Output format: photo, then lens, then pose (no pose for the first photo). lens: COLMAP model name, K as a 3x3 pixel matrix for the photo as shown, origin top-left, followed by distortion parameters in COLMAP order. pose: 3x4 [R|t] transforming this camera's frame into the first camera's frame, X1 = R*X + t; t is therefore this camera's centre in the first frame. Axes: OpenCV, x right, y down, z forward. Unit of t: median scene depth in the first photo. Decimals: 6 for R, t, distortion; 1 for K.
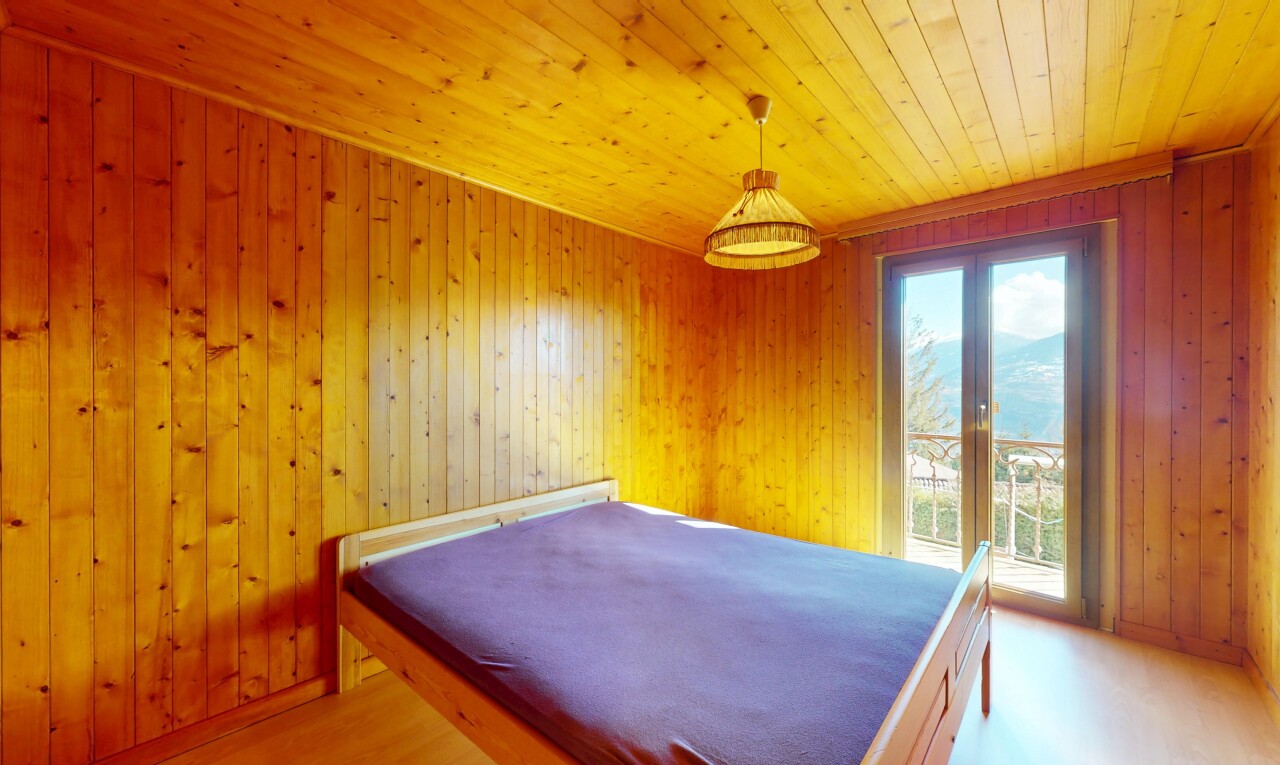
lens RADIAL K [[495.5, 0, 640.0], [0, 495.5, 382.5], [0, 0, 1]] dist [-0.001281, -0.000224]
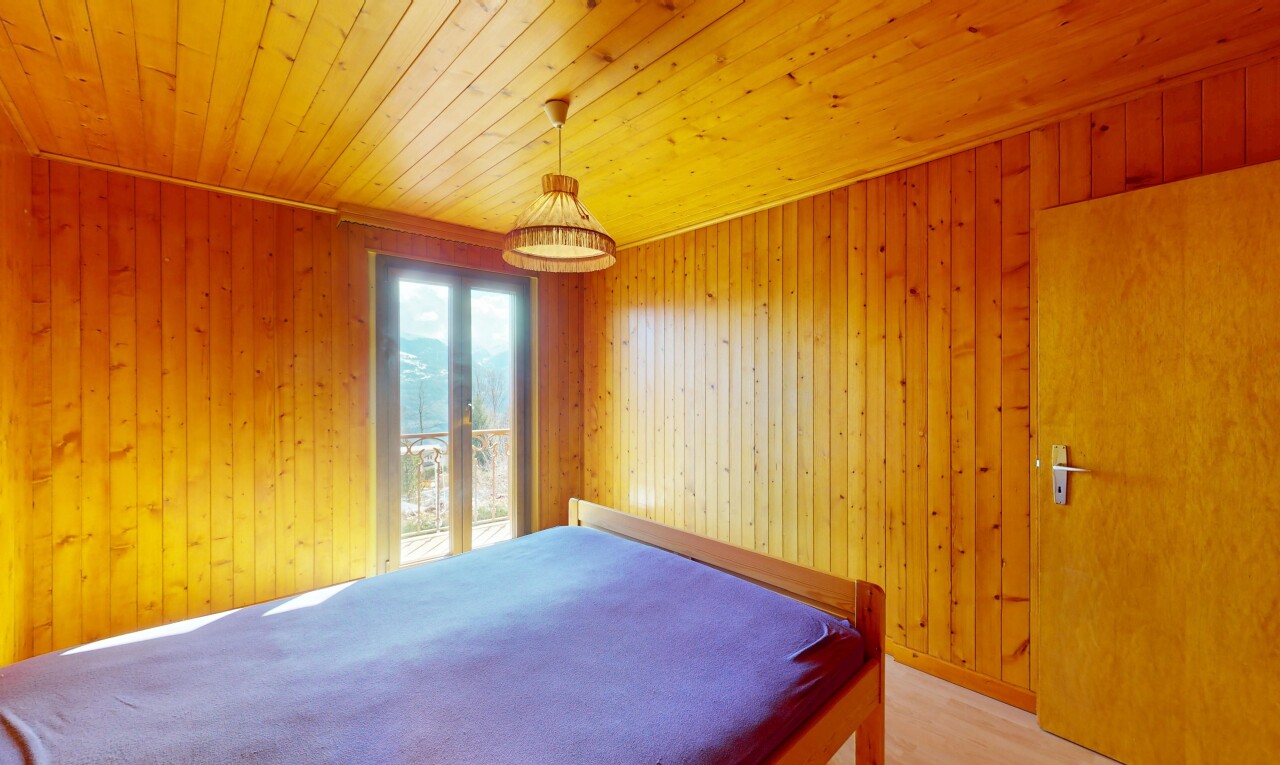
lens RADIAL K [[495.5, 0, 640.0], [0, 495.5, 382.5], [0, 0, 1]] dist [-0.001281, -0.000224]
pose [[0.092649, 0.002217, 0.995696, -0.378455], [0.003070, 0.999992, -0.002513, -0.001344], [-0.995694, 0.003289, 0.092641, 0.378711]]
